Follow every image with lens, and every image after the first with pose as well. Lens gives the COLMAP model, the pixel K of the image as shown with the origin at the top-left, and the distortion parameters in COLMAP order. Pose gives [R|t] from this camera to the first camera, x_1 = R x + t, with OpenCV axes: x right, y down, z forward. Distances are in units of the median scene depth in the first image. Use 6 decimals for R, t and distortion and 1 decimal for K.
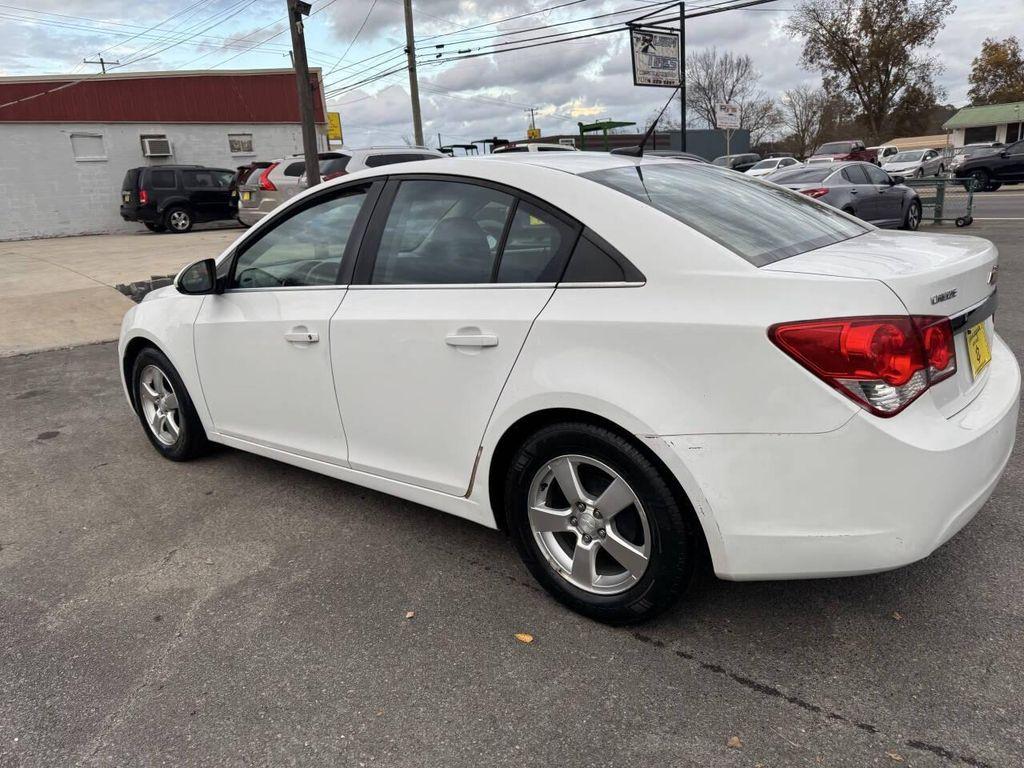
lens RADIAL K [[728.2, 0, 512.9], [0, 728.2, 380.3], [0, 0, 1]] dist [0.023765, -0.029978]
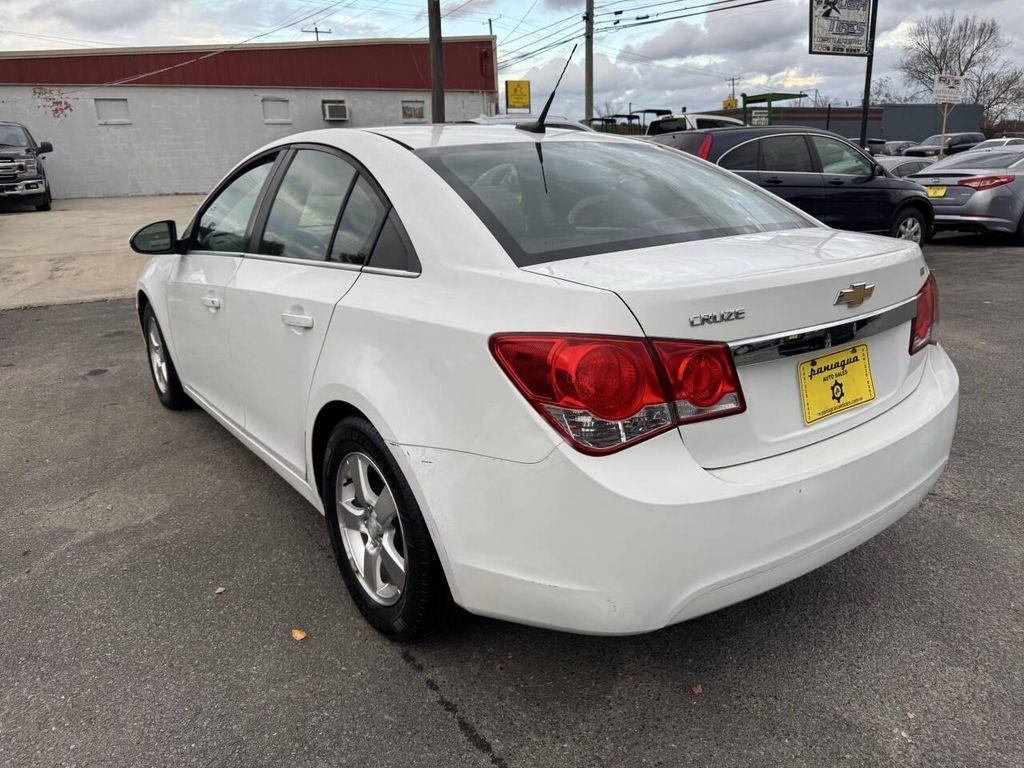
lens RADIAL K [[729.3, 0, 516.3], [0, 729.3, 383.3], [0, 0, 1]] dist [0.005420, -0.004526]
pose [[0.968087, 0.104768, -0.227665, 0.075783], [-0.095423, 0.994093, 0.051704, -0.008388], [0.231737, -0.028330, 0.972366, 0.022314]]
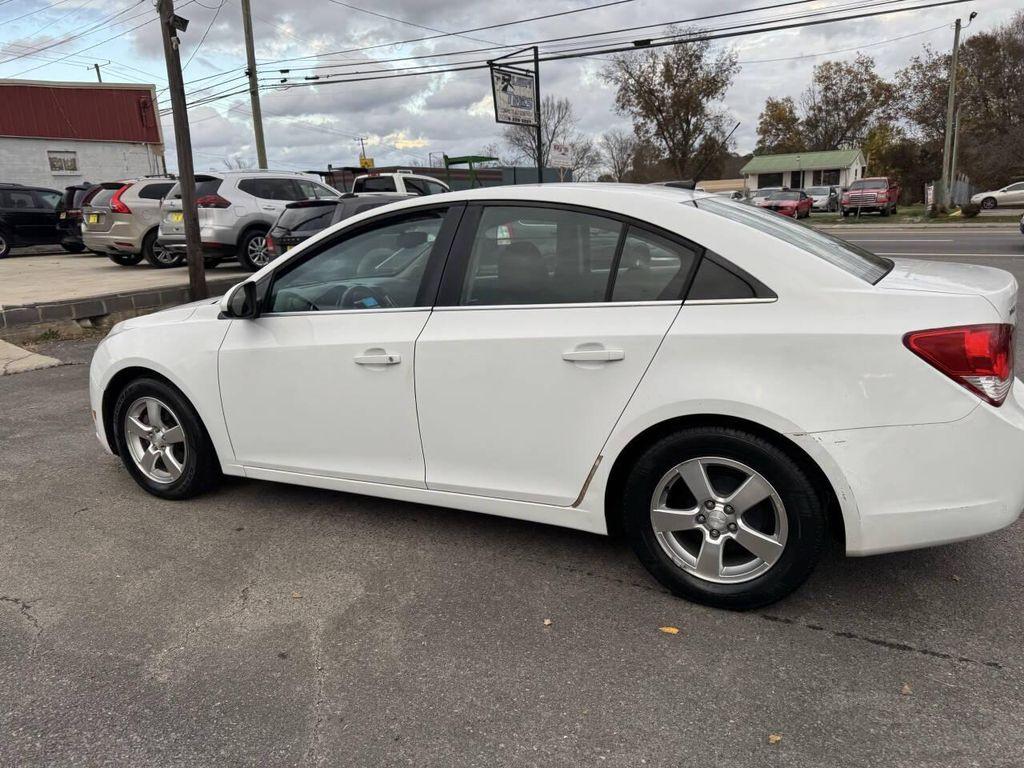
lens RADIAL K [[729.3, 0, 516.3], [0, 729.3, 383.3], [0, 0, 1]] dist [0.005420, -0.004526]
pose [[0.972285, -0.030050, 0.231857, -0.069930], [0.038420, 0.998760, -0.031667, 0.002451], [-0.230618, 0.039698, 0.972234, -0.000869]]
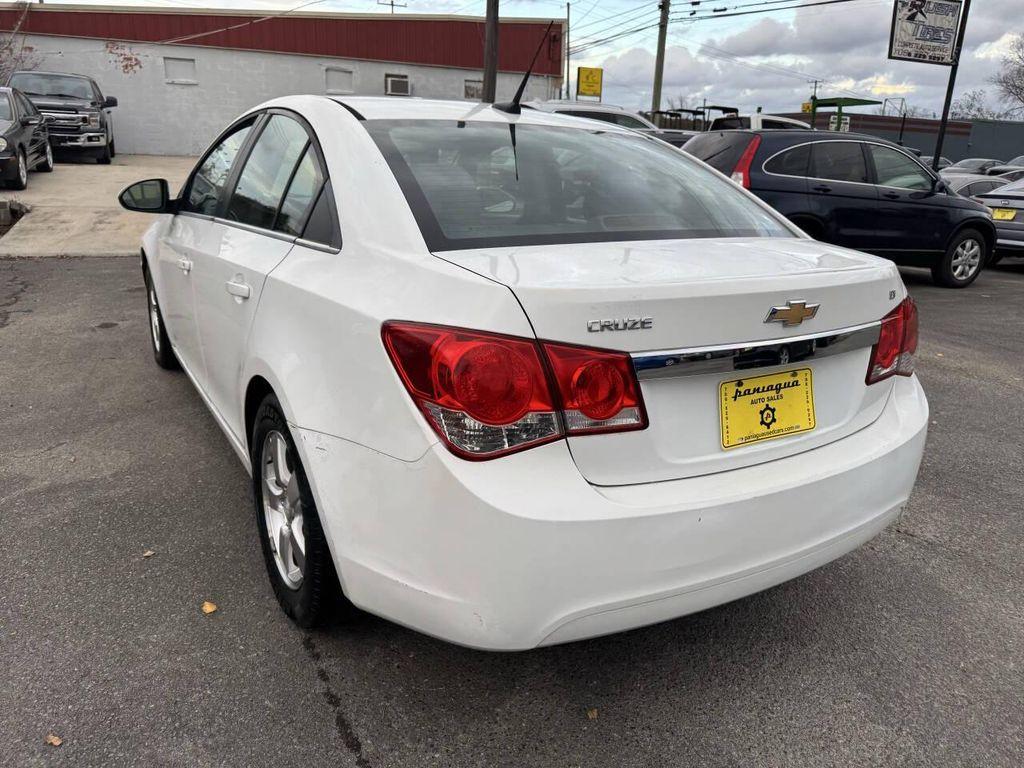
lens RADIAL K [[730.5, 0, 512.9], [0, 730.5, 393.2], [0, 0, 1]] dist [0.007596, -0.009202]
pose [[0.936088, 0.202745, -0.287459, 0.095647], [-0.184700, 0.978769, 0.088864, -0.012275], [0.299373, -0.030091, 0.953662, 0.034707]]
